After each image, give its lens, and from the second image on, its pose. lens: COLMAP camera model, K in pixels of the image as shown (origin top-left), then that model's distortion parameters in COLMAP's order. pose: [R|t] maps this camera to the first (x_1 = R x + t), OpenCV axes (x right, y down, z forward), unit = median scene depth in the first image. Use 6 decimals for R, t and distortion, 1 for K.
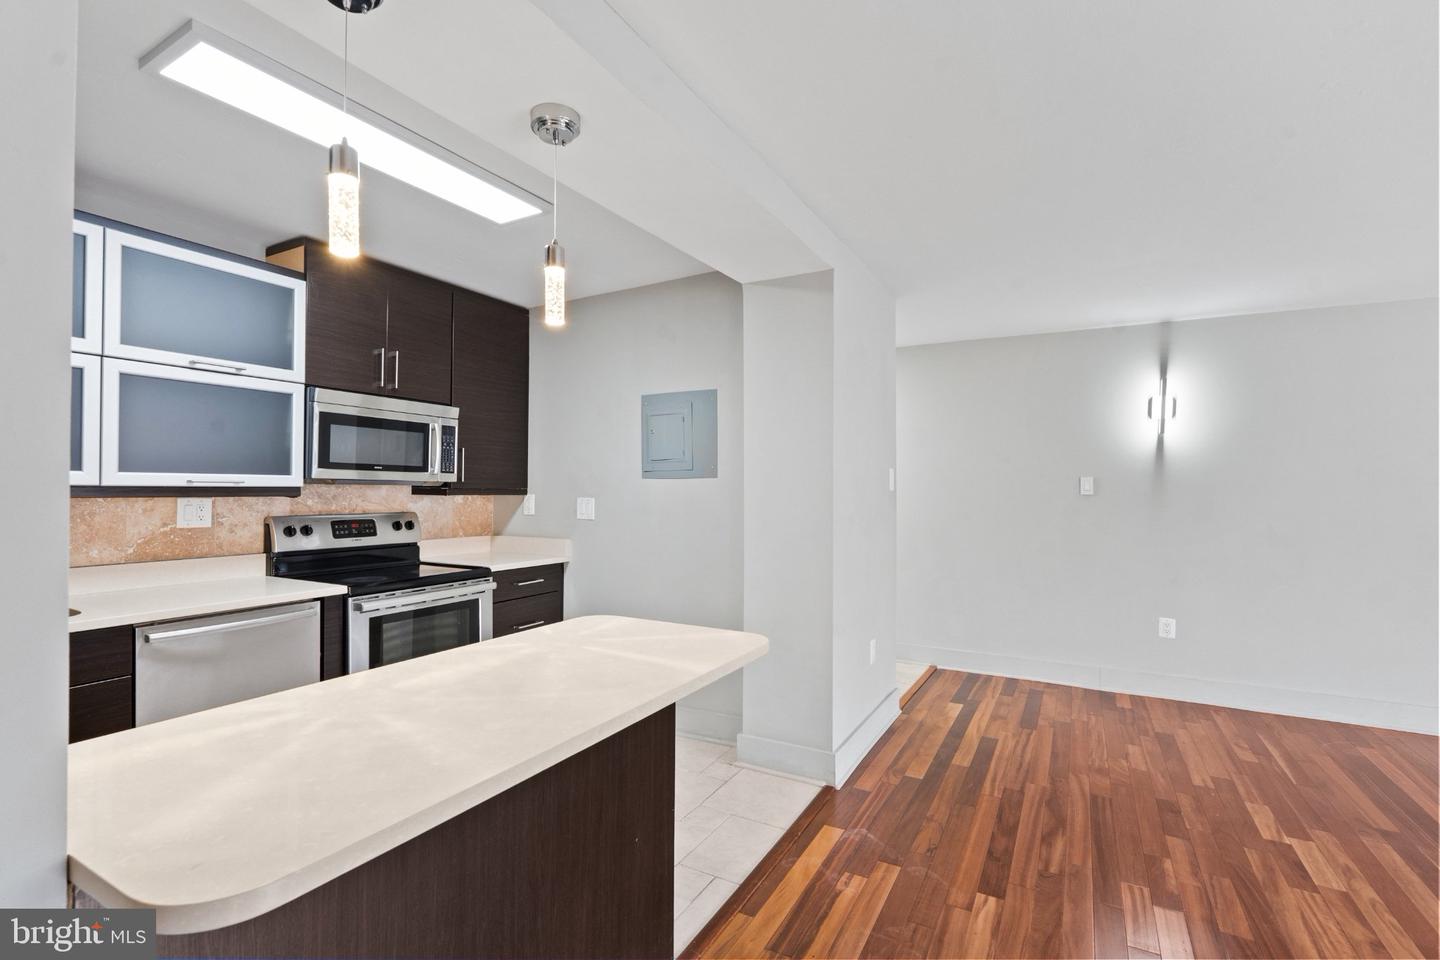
lens RADIAL K [[654.3, 0, 720.0], [0, 654.3, 480.0], [0, 0, 1]] dist [-0.014715, 0.000008]
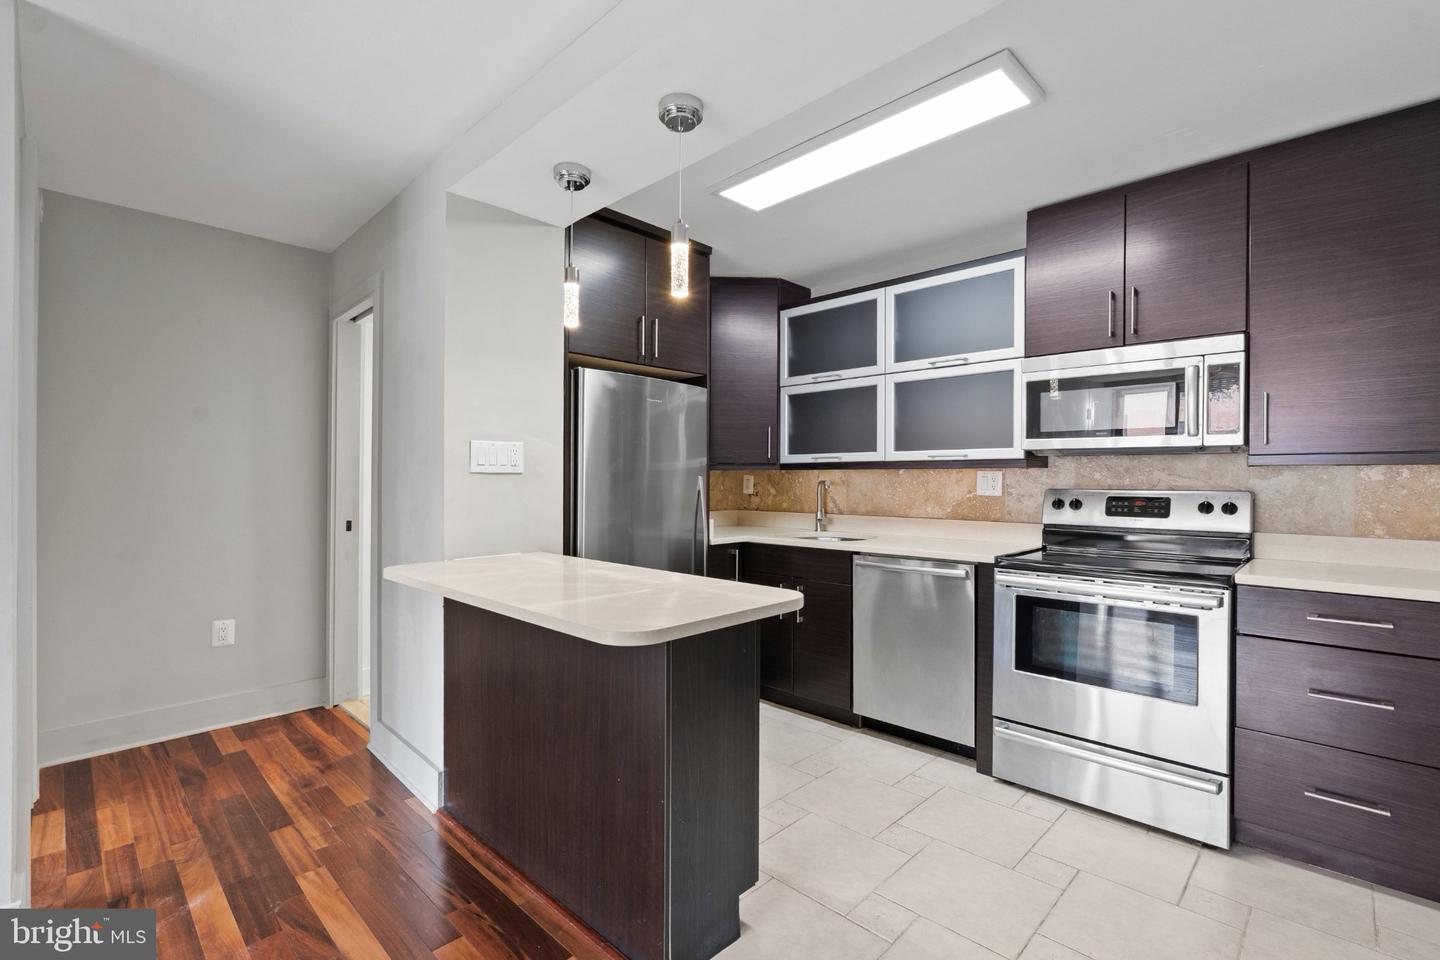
lens RADIAL K [[658.7, 0, 713.1], [0, 658.7, 481.7], [0, 0, 1]] dist [0.000033, -0.000009]
pose [[-0.270639, -0.003449, -0.962675, 0.485818], [0.007937, 0.999952, -0.005813, 0.049080], [0.962648, -0.009214, -0.270599, 0.810252]]
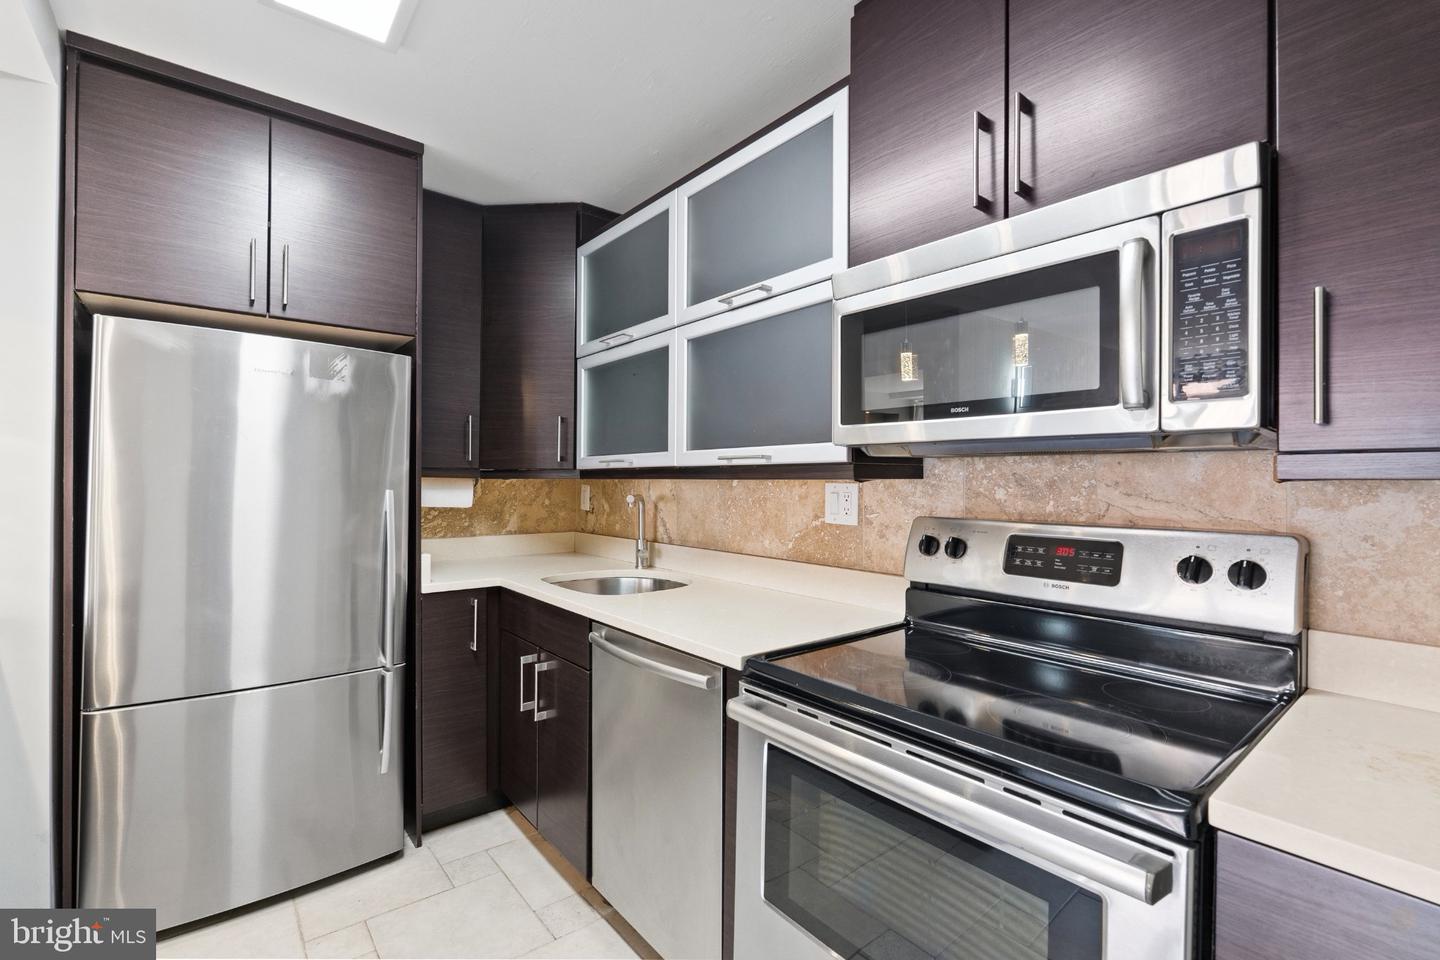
lens RADIAL K [[638.8, 0, 712.8], [0, 638.8, 479.1], [0, 0, 1]] dist [-0.002062, -0.000224]
pose [[-0.384938, -0.010222, -0.922886, -0.104402], [0.006193, 0.999888, -0.013658, 0.031377], [0.922922, -0.010973, -0.384832, 1.103193]]
